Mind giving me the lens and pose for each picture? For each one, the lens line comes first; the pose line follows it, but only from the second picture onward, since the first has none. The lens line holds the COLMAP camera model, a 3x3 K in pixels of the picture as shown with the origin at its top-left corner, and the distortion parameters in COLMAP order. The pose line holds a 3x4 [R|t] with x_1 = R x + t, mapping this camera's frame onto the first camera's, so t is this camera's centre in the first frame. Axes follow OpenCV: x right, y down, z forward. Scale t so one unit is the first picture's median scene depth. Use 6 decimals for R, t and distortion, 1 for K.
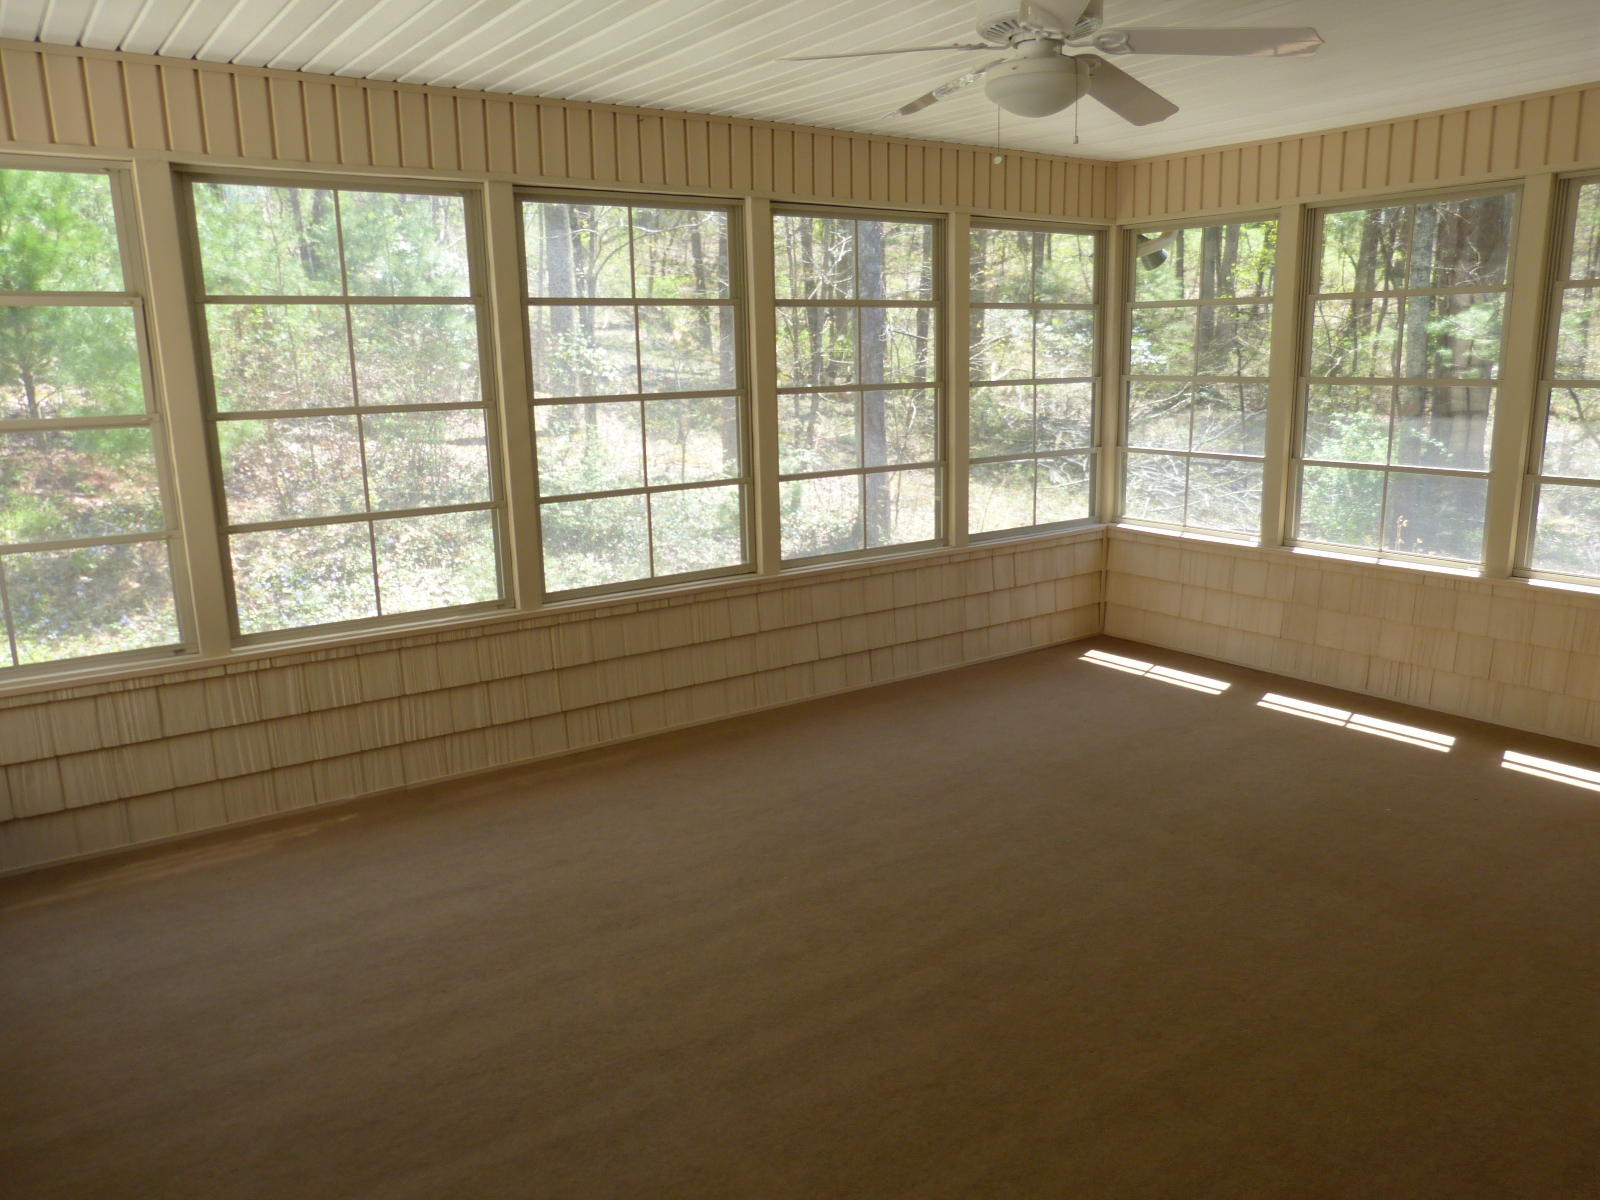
lens RADIAL K [[1191.0, 0, 803.1], [0, 1191.0, 599.8], [0, 0, 1]] dist [-0.014460, 0.022974]
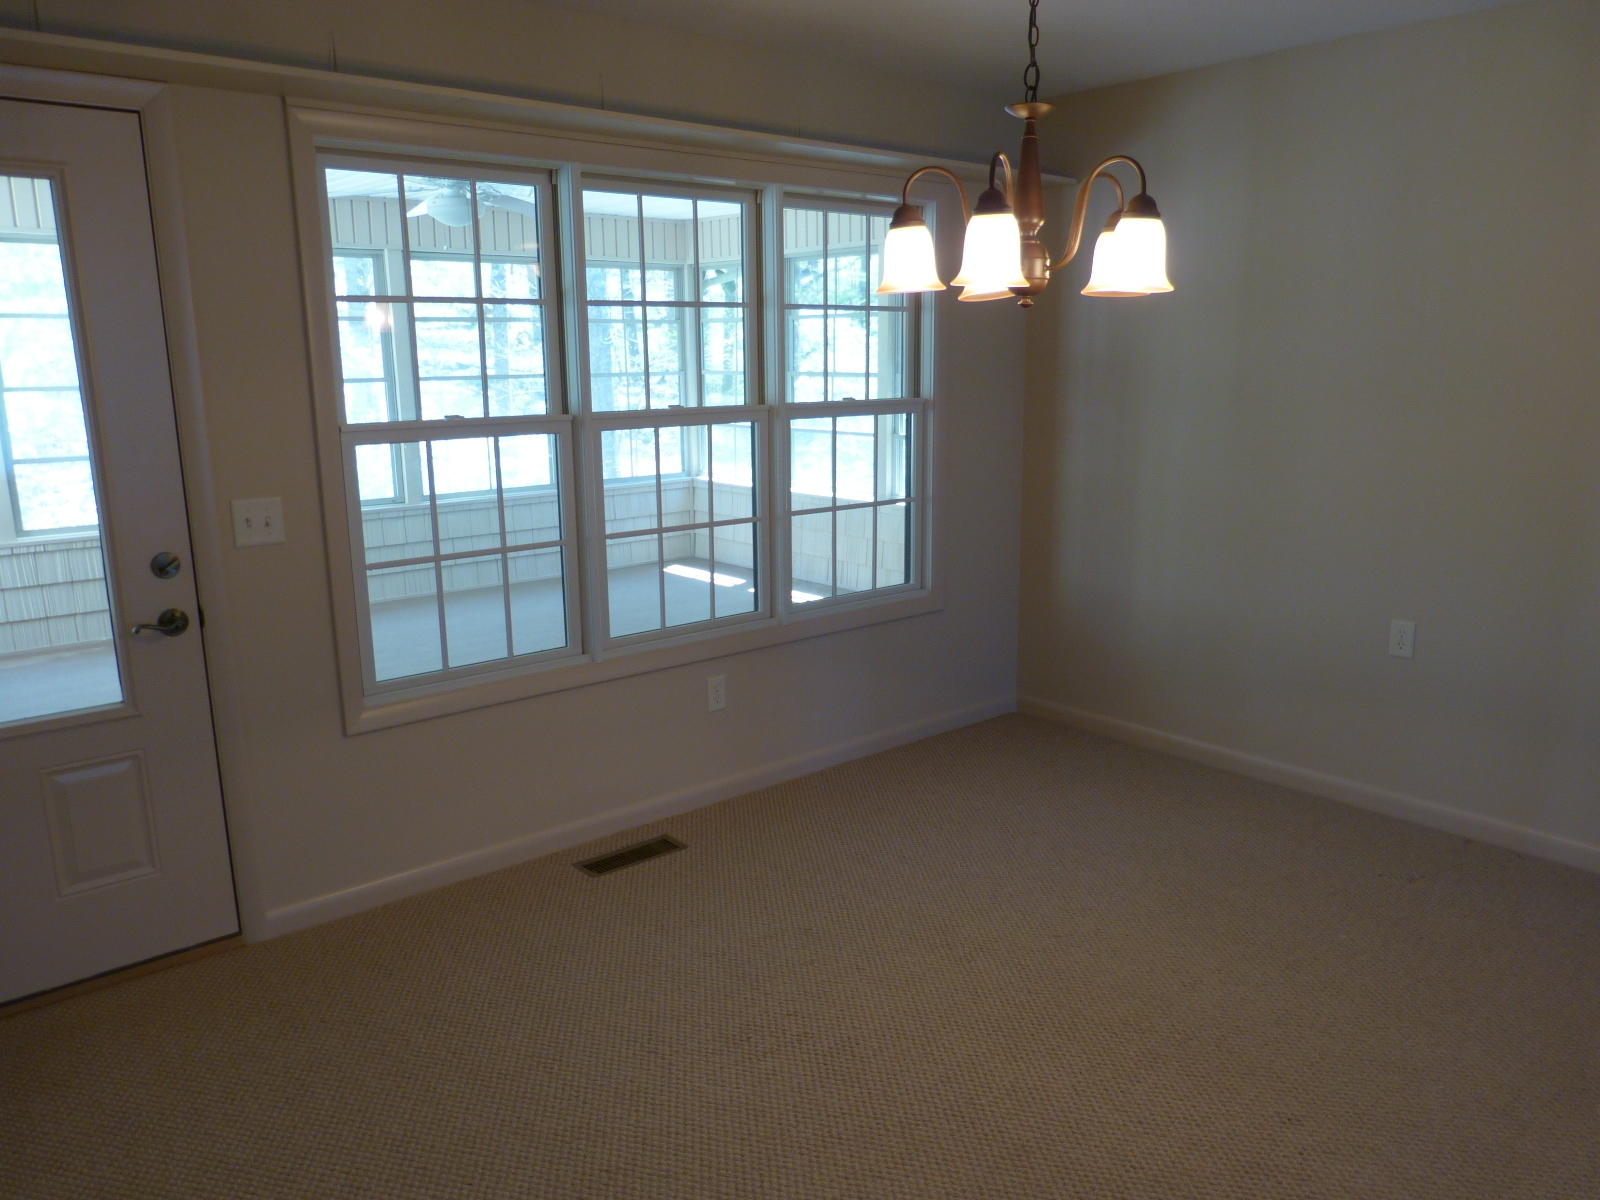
lens RADIAL K [[1191.0, 0, 798.4], [0, 1191.0, 602.1], [0, 0, 1]] dist [-0.014460, 0.022974]
pose [[0.995986, -0.003525, 0.089442, 0.394319], [0.002618, 0.999944, 0.010262, 0.108796], [-0.089474, -0.009987, 0.995939, -0.637304]]
